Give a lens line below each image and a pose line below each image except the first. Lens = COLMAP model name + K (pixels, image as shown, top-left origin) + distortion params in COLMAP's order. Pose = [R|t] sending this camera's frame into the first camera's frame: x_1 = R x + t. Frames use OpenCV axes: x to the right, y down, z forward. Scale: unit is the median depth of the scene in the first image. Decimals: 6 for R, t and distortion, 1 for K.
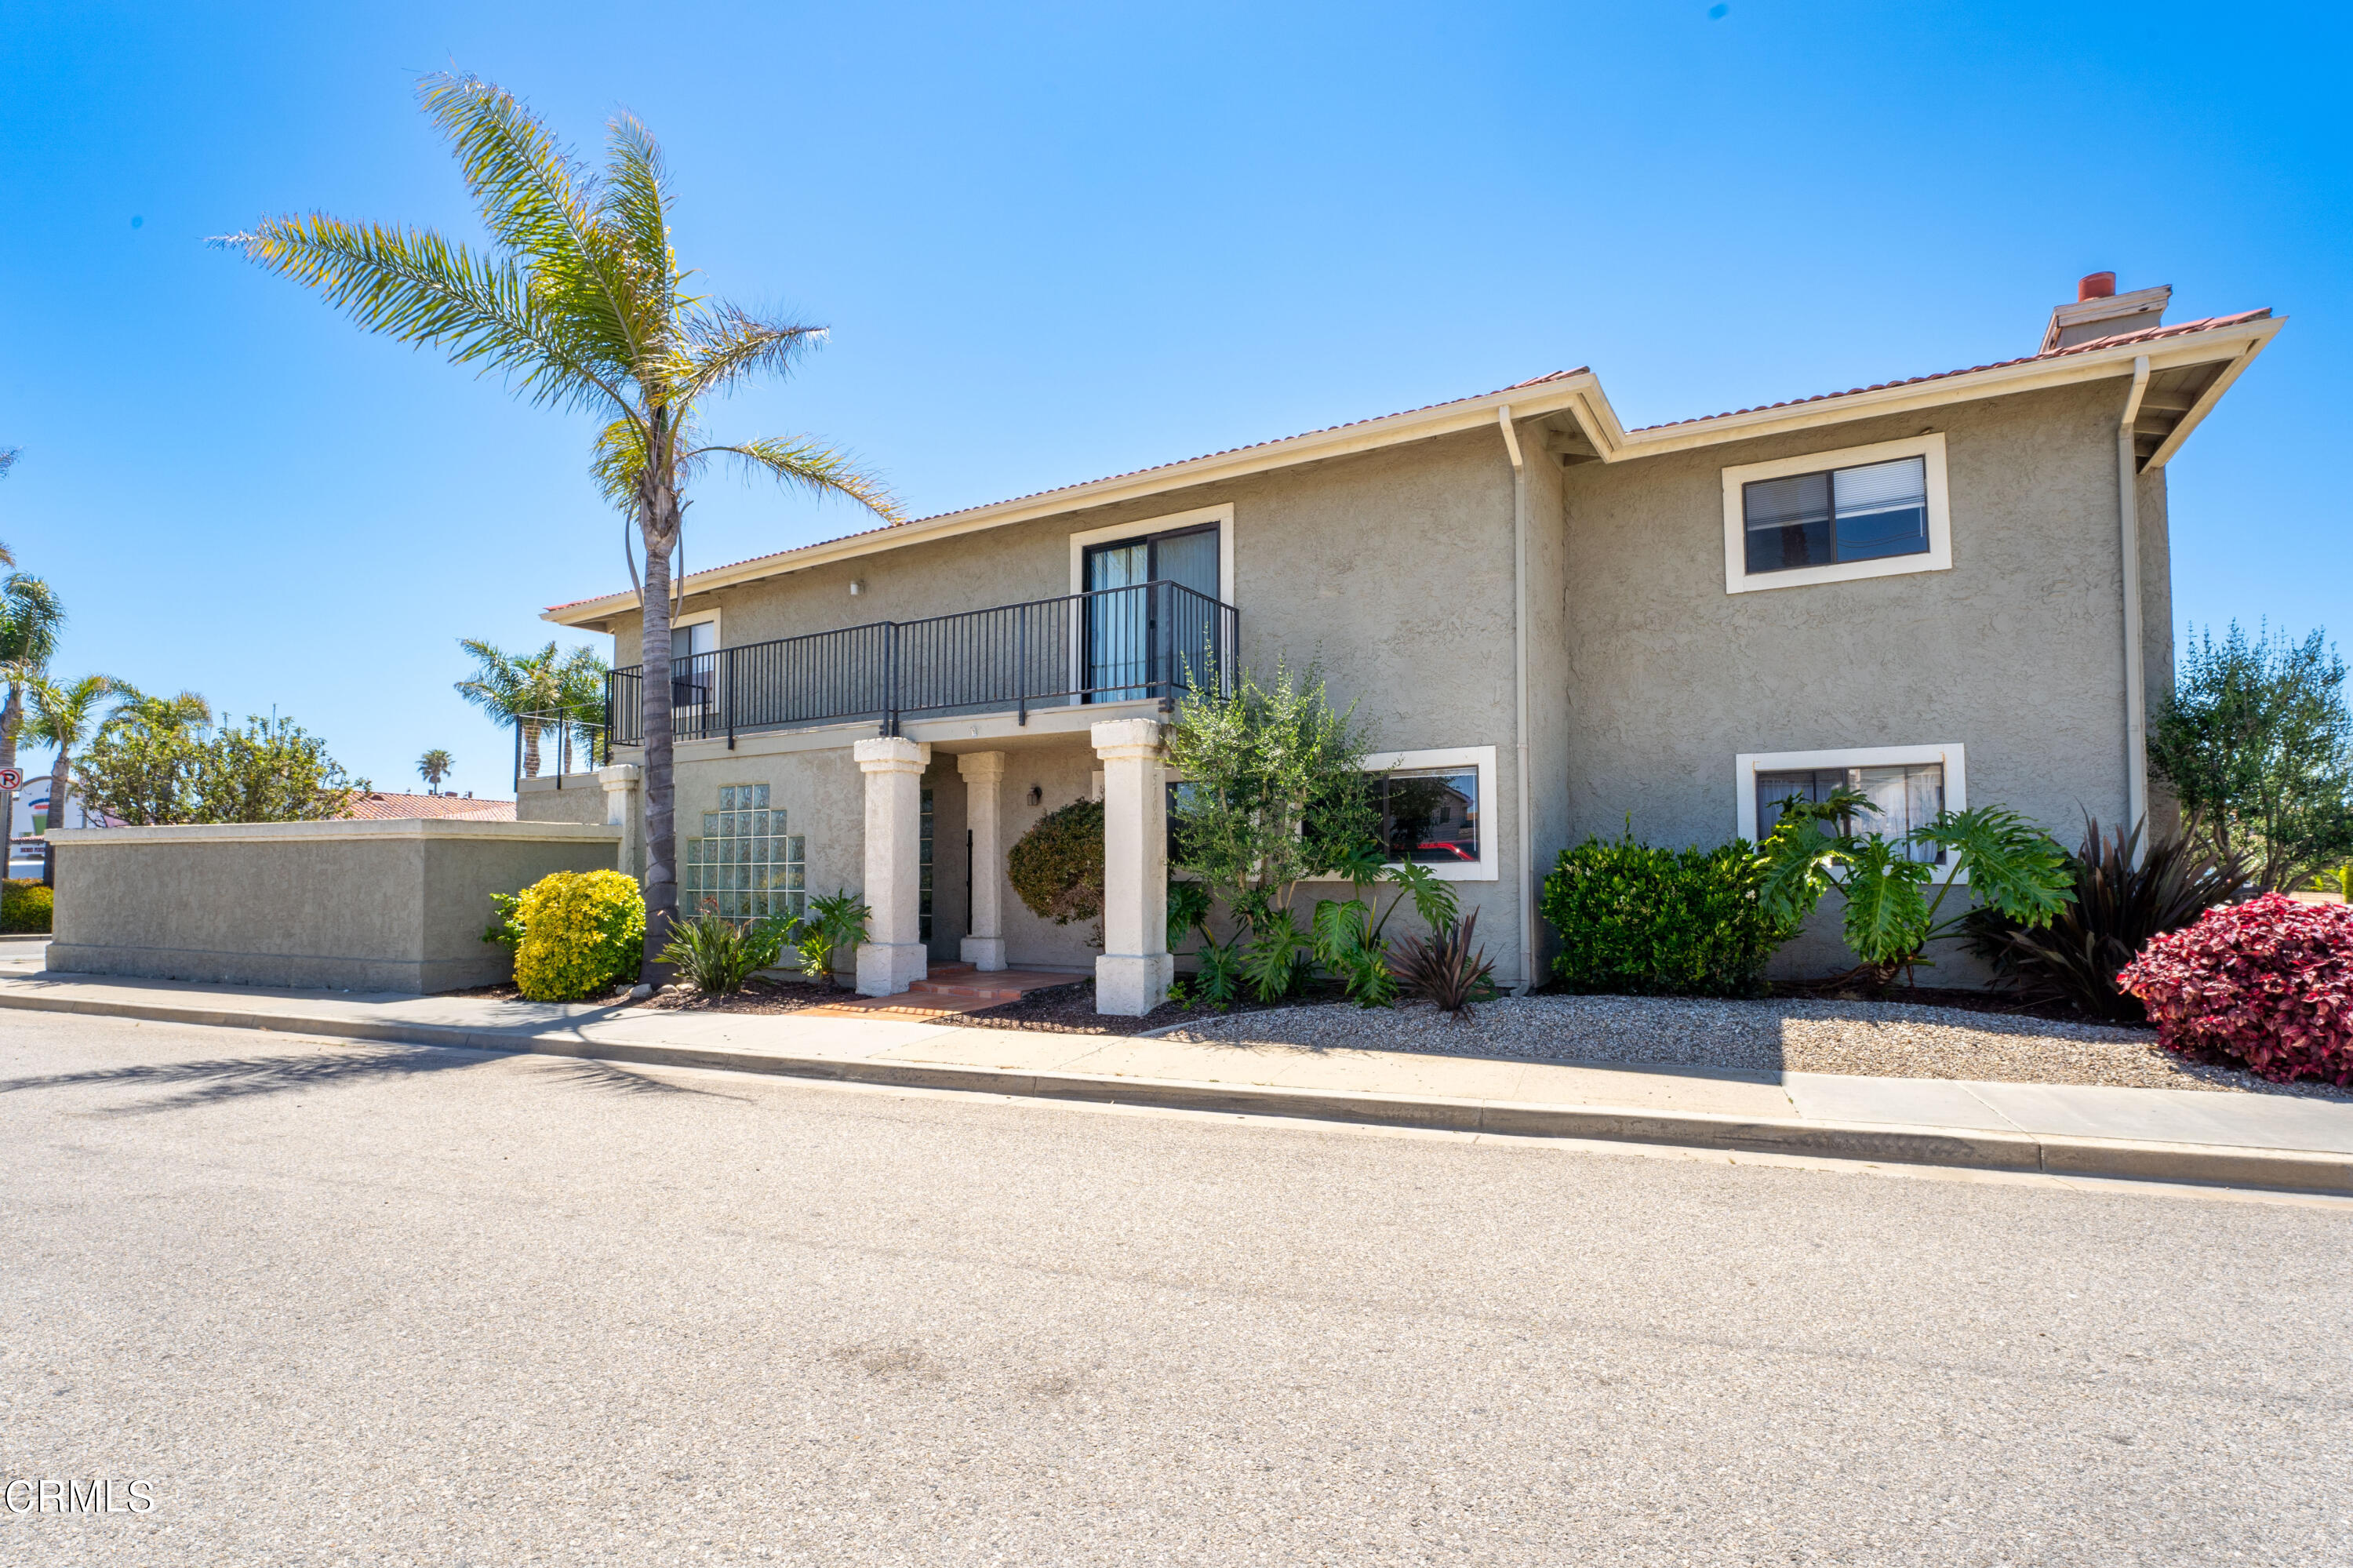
lens RADIAL K [[1012.1, 0, 1217.0], [0, 1012.1, 766.0], [0, 0, 1]] dist [-0.019523, 0.000347]
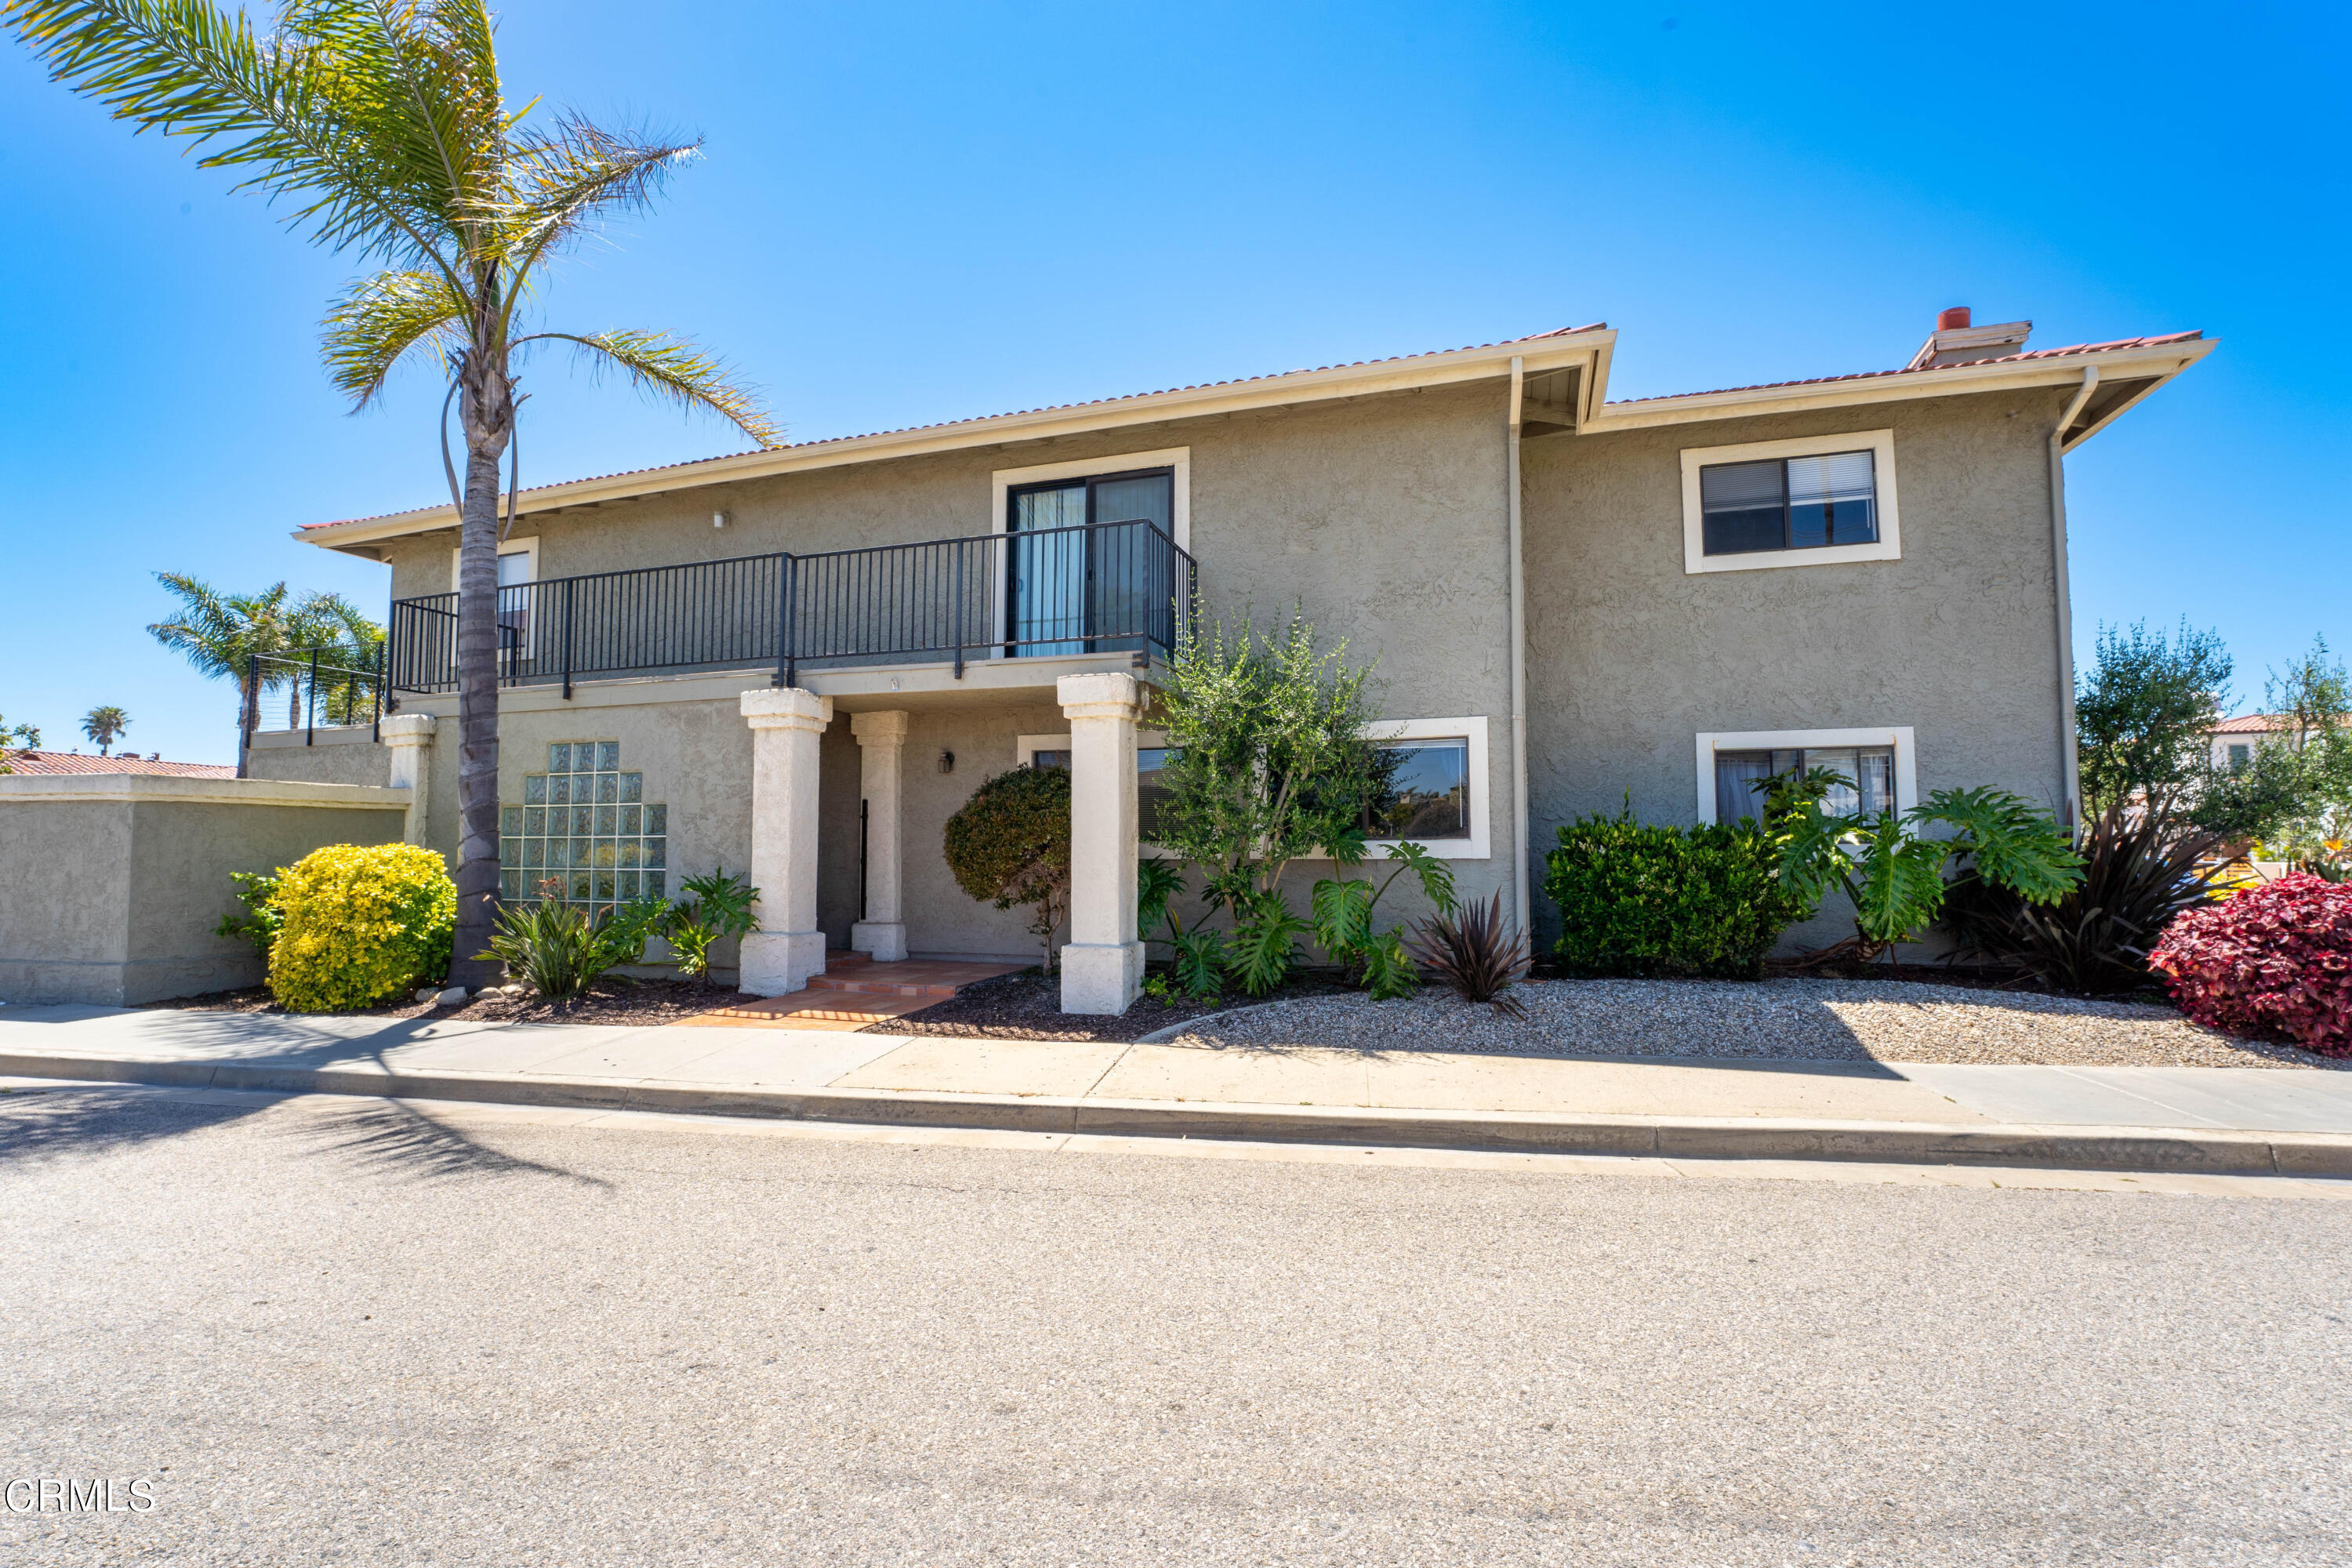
lens RADIAL K [[952.3, 0, 1177.4], [0, 952.3, 743.1], [0, 0, 1]] dist [-0.023544, 0.003228]
pose [[0.980763, 0.024595, 0.193645, -0.174066], [-0.023378, 0.999690, -0.008564, 0.018537], [-0.193795, 0.003872, 0.981034, 0.174728]]
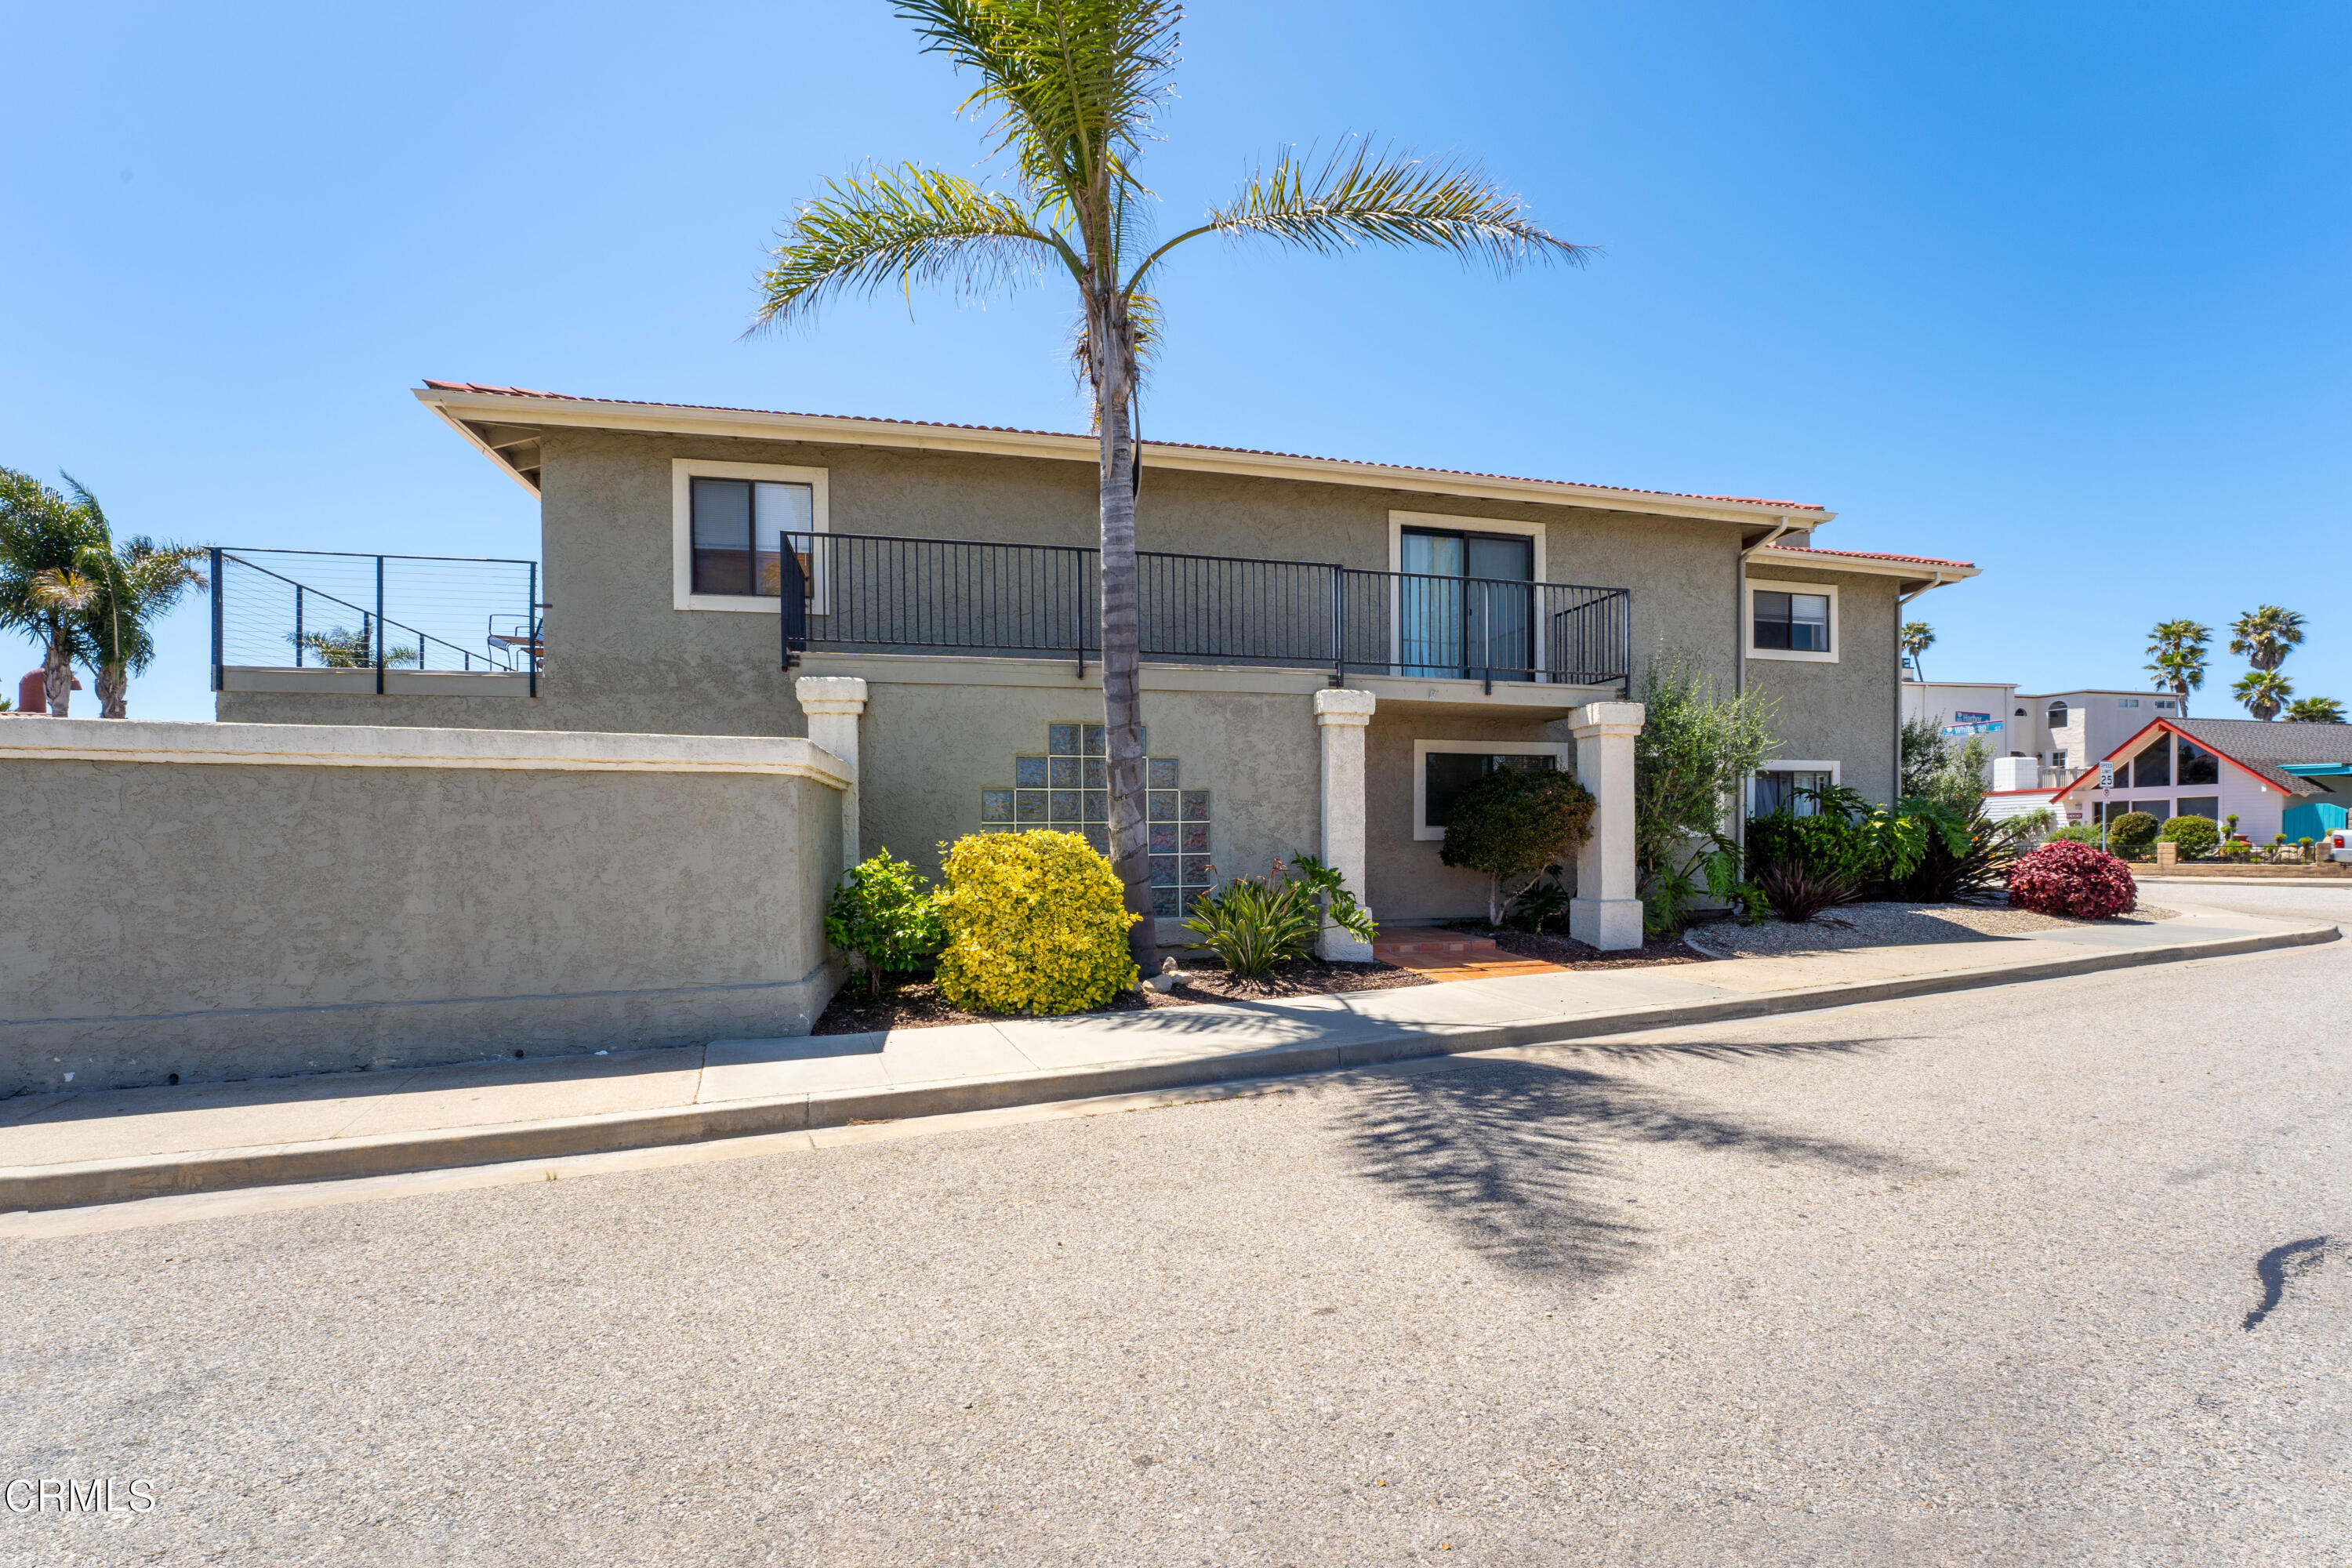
lens RADIAL K [[932.5, 0, 1176.0], [0, 932.5, 784.0], [0, 0, 1]] dist [-0.026711, 0.000023]
pose [[0.746776, 0.036712, 0.664062, -1.145015], [-0.065681, 0.997665, 0.018707, 0.060439], [-0.661824, -0.057587, 0.747444, 0.505354]]
